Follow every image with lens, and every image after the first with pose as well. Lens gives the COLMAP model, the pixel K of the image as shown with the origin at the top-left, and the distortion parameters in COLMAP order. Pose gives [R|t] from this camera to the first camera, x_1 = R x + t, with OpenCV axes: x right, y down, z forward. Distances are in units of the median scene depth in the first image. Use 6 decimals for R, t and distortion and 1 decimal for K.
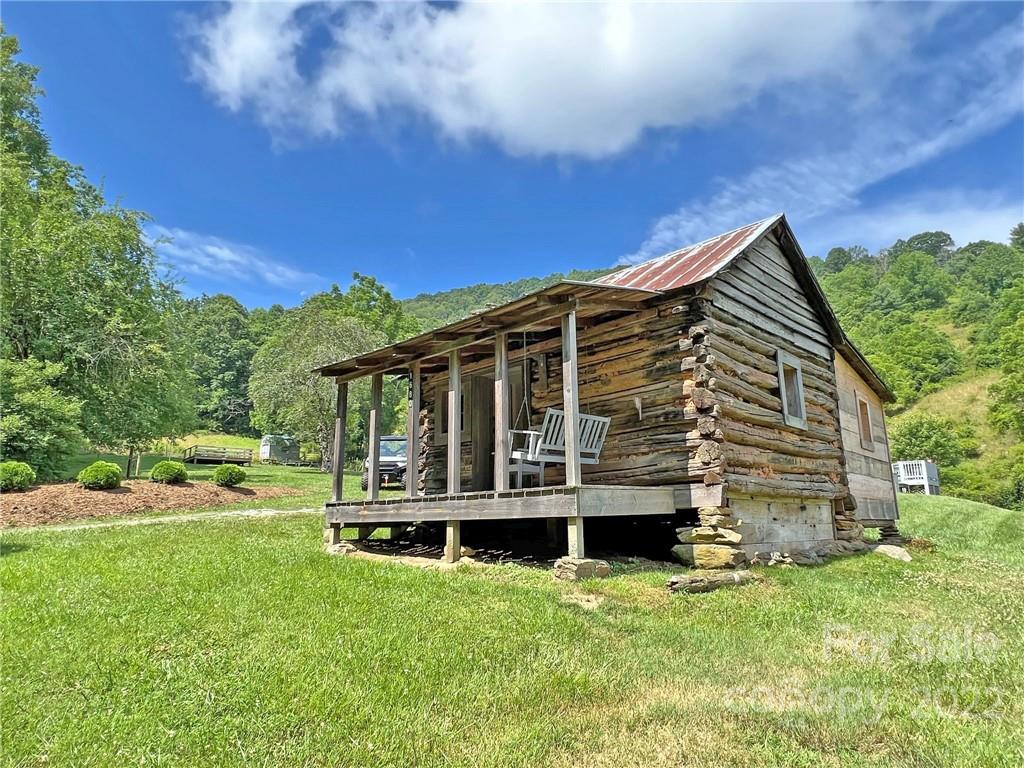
lens RADIAL K [[649.0, 0, 512.0], [0, 649.0, 384.0], [0, 0, 1]] dist [-0.002128, -0.001412]
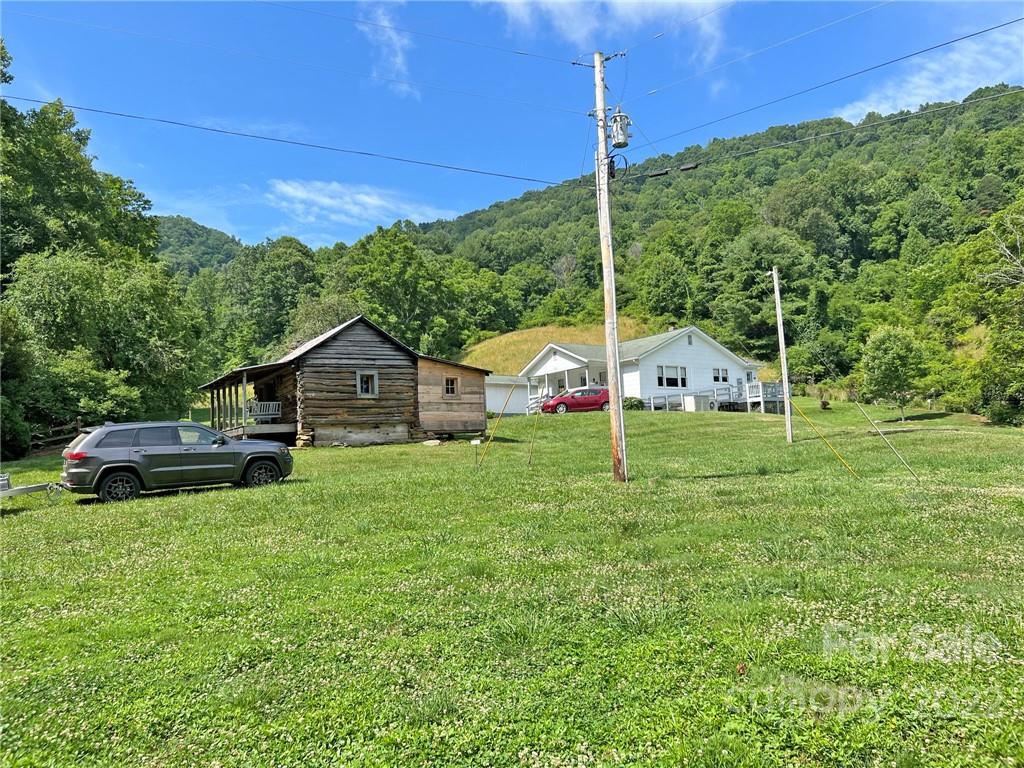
lens RADIAL K [[789.3, 0, 511.4], [0, 789.3, 387.7], [0, 0, 1]] dist [0.056351, -0.069439]
pose [[0.979257, -0.060009, -0.193532, 0.139834], [0.082624, 0.990382, 0.110979, -0.024475], [0.185011, -0.124668, 0.974797, -0.175464]]
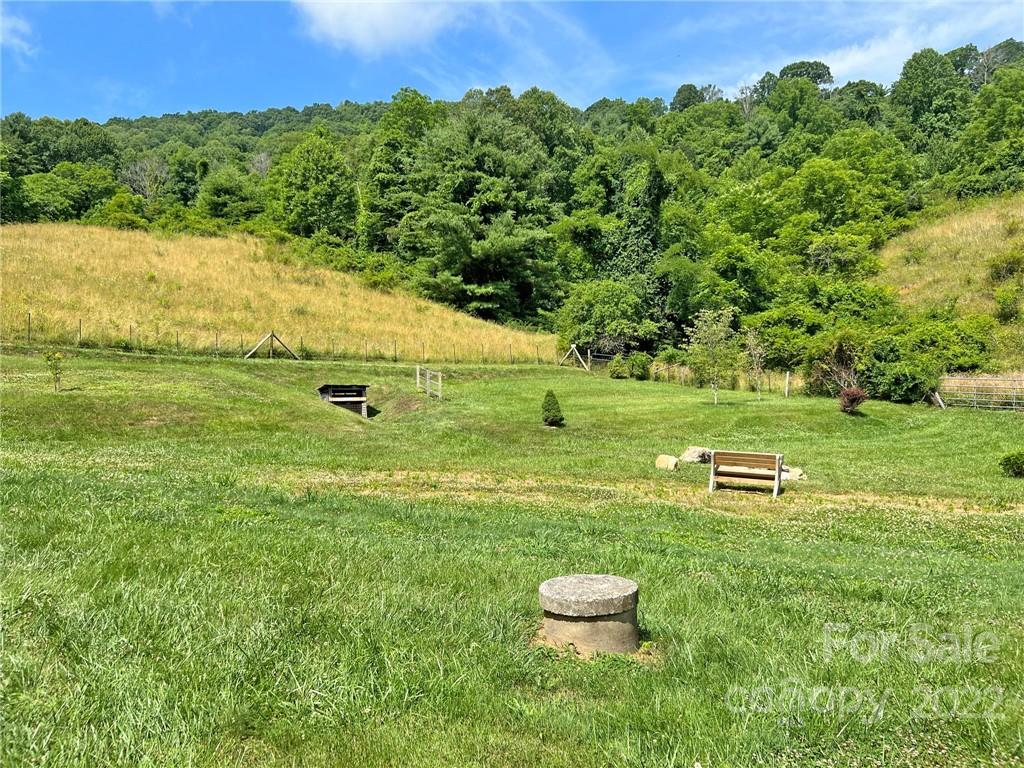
lens RADIAL K [[789.3, 0, 511.4], [0, 789.3, 387.7], [0, 0, 1]] dist [0.056351, -0.069439]
pose [[0.958907, -0.013014, 0.283421, 0.101249], [-0.028084, 0.989688, 0.140462, 0.060356], [-0.282326, -0.142650, 0.948653, 0.390244]]
